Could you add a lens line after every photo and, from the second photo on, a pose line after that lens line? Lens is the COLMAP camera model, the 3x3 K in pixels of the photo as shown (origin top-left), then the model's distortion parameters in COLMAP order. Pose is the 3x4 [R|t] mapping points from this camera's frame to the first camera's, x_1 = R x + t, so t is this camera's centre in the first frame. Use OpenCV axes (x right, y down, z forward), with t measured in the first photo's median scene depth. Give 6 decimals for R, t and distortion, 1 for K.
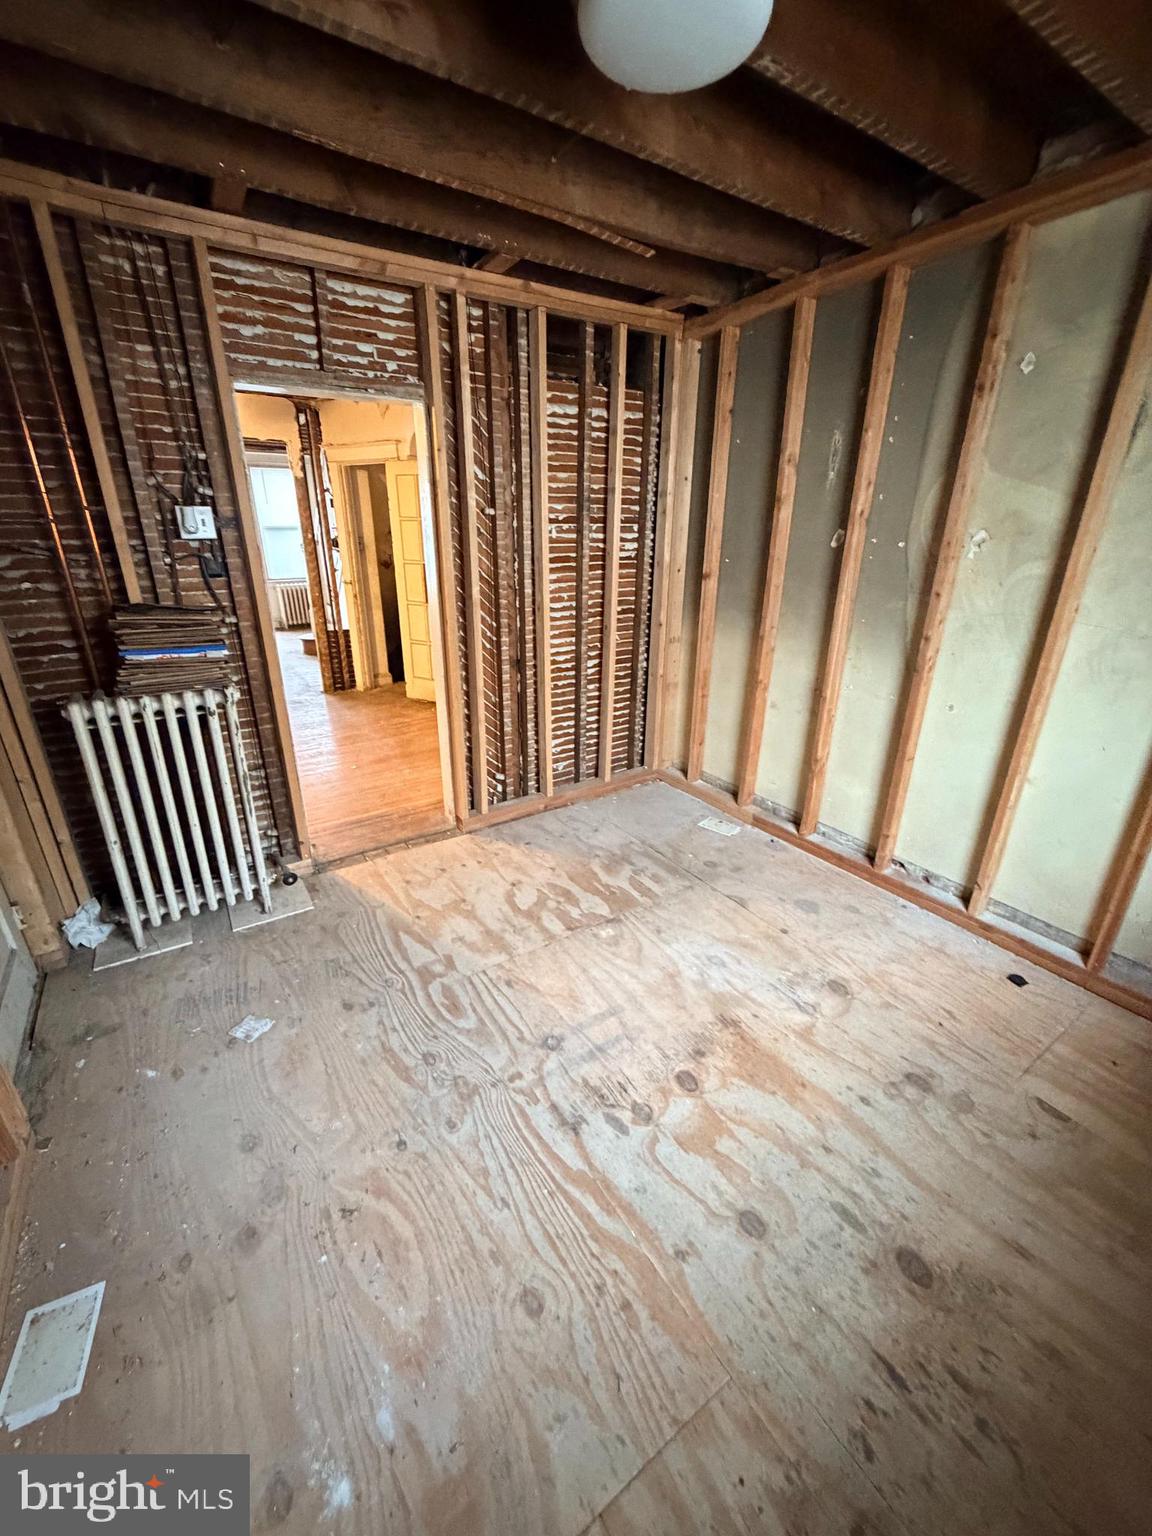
lens RADIAL K [[613.8, 0, 576.0], [0, 613.8, 768.0], [0, 0, 1]] dist [0.001928, 0.000380]
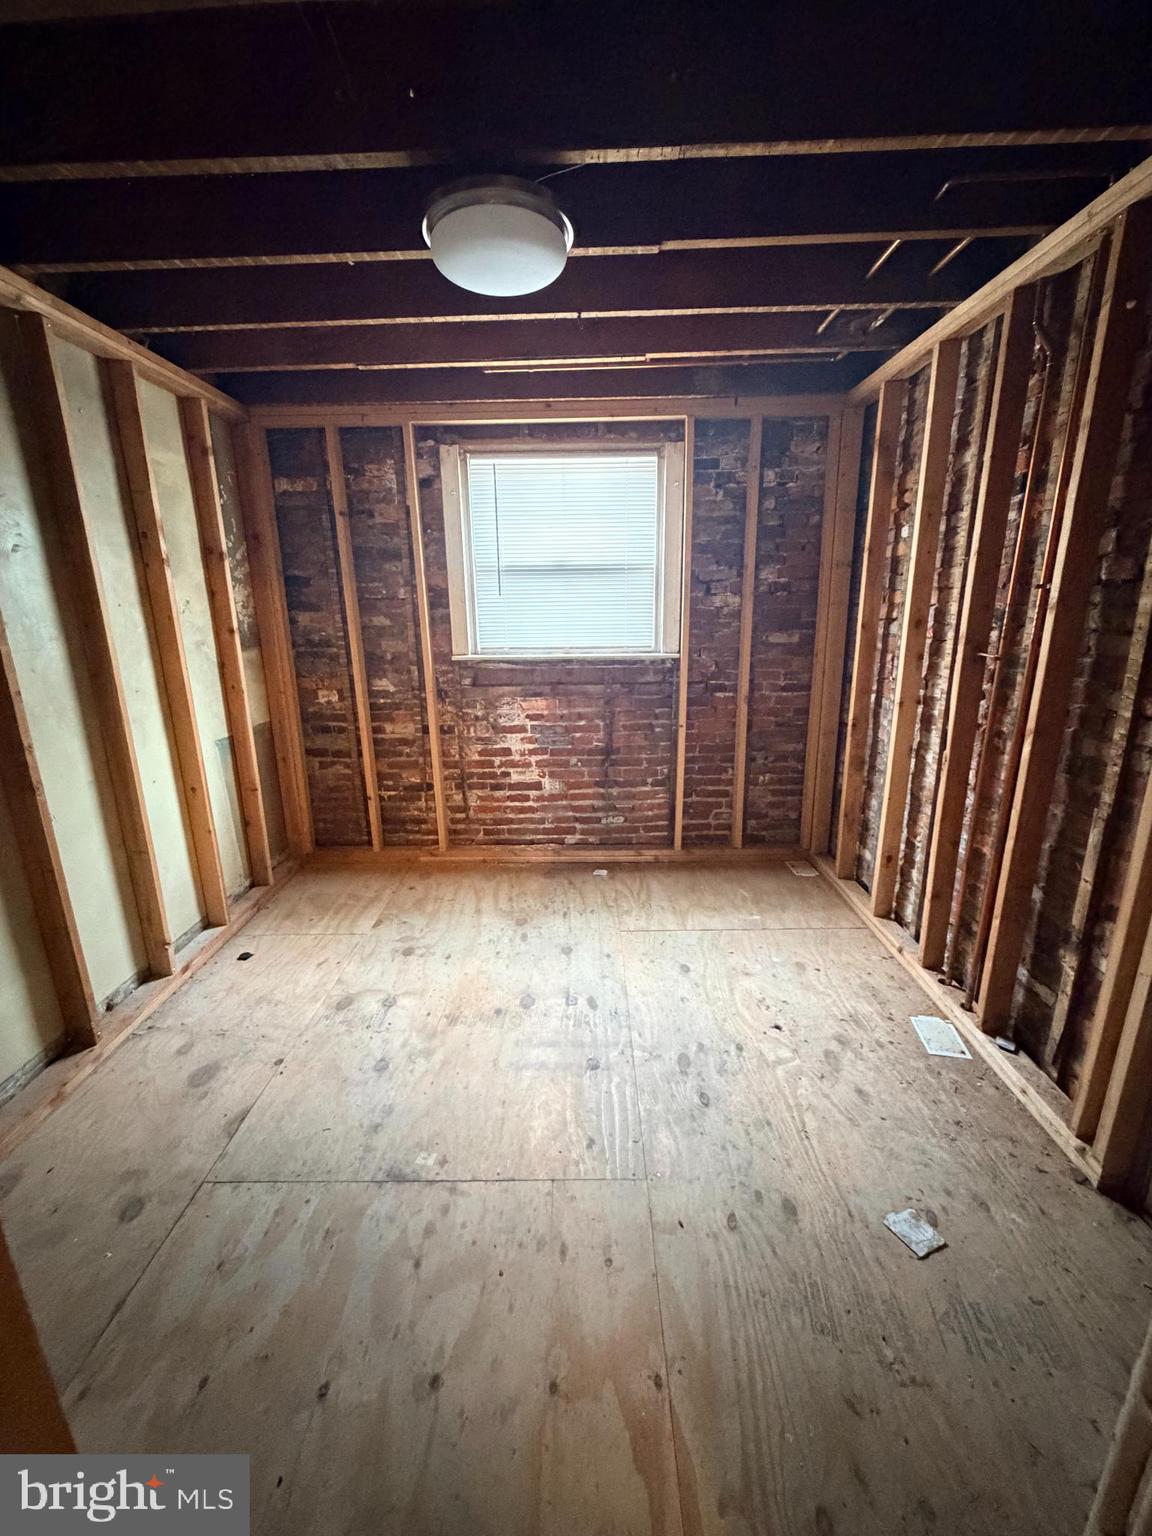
lens RADIAL K [[613.8, 0, 576.0], [0, 613.8, 768.0], [0, 0, 1]] dist [0.001928, 0.000380]
pose [[-0.828899, -0.137162, 0.542322, -0.497116], [0.213771, 0.818225, 0.533676, -0.528435], [-0.516942, 0.558296, -0.648905, 1.354125]]
